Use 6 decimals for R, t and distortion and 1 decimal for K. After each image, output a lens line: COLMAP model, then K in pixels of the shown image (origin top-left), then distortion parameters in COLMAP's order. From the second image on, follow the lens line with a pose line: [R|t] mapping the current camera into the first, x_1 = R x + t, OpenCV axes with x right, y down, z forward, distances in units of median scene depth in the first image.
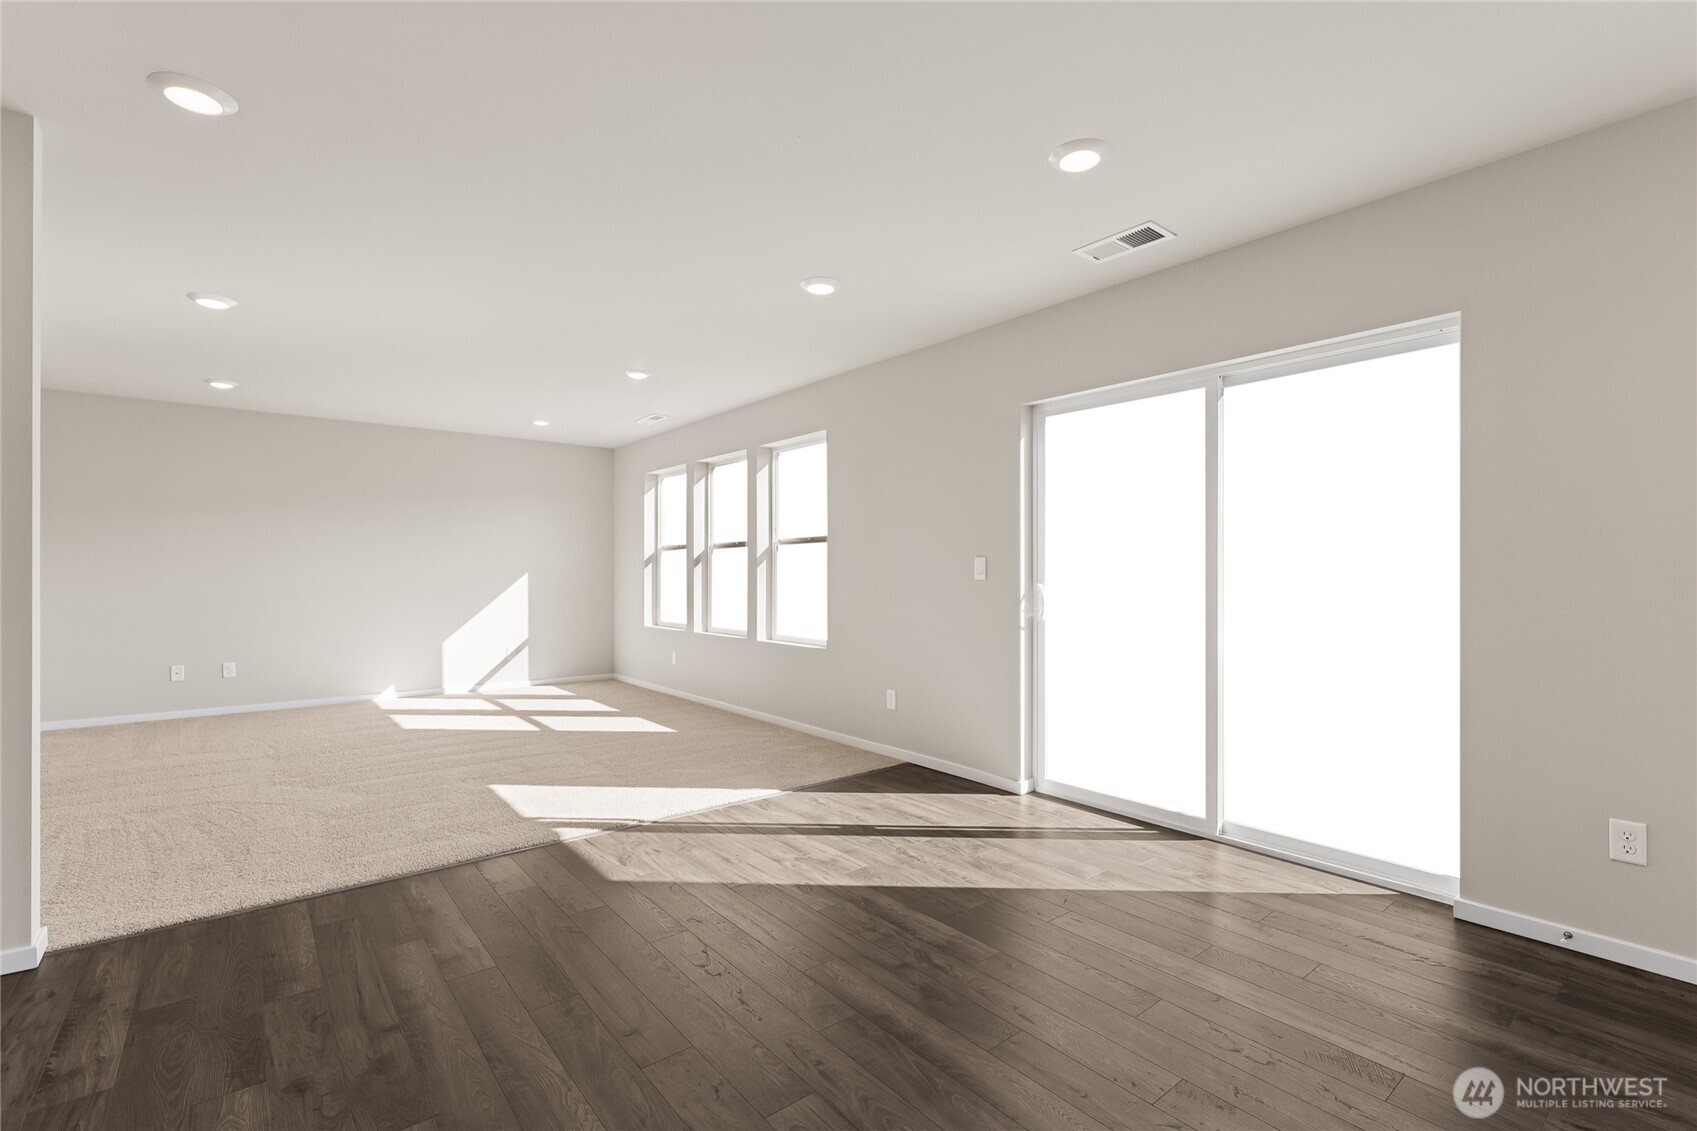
lens RADIAL K [[772.2, 0, 839.4], [0, 772.2, 570.1], [0, 0, 1]] dist [-0.001958, -0.002316]
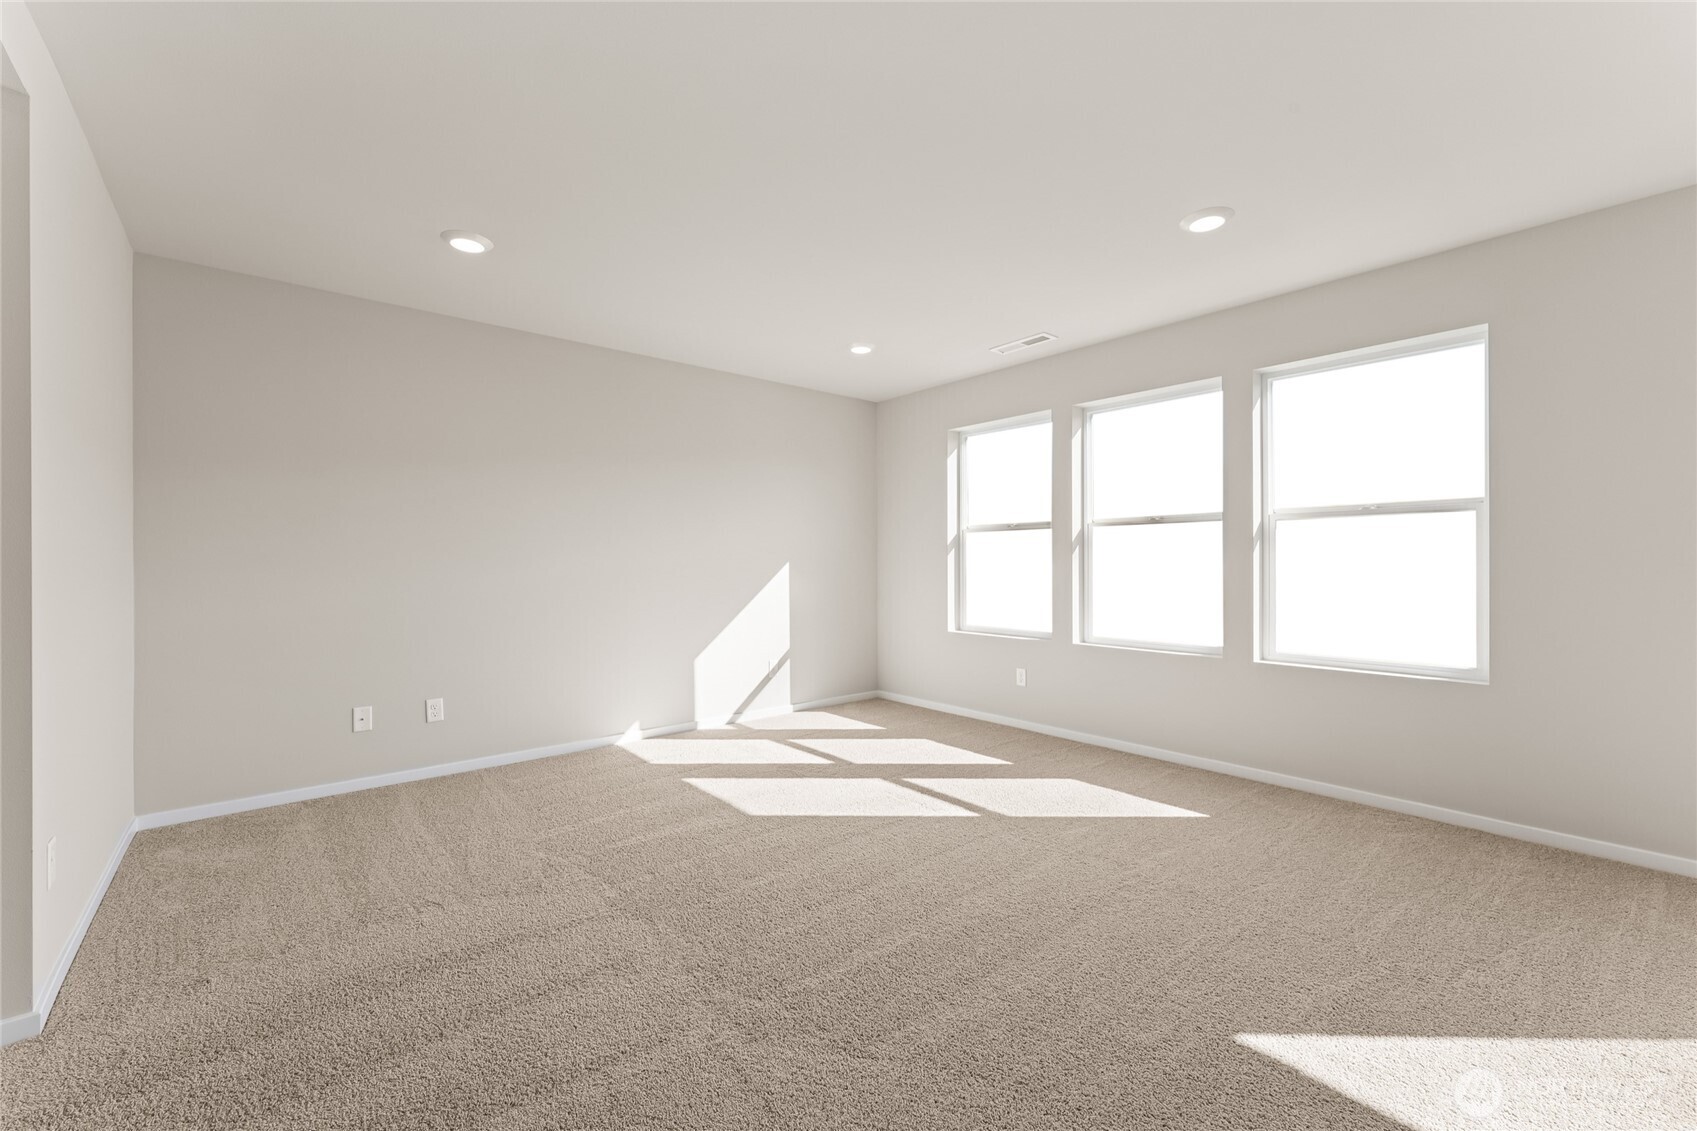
lens RADIAL K [[696.8, 0, 838.8], [0, 696.8, 571.6], [0, 0, 1]] dist [-0.003084, -0.000716]
pose [[0.997540, -0.001699, 0.070080, -0.406264], [0.001150, 0.999968, 0.007871, 0.007800], [-0.070091, -0.007771, 0.997510, 0.324322]]
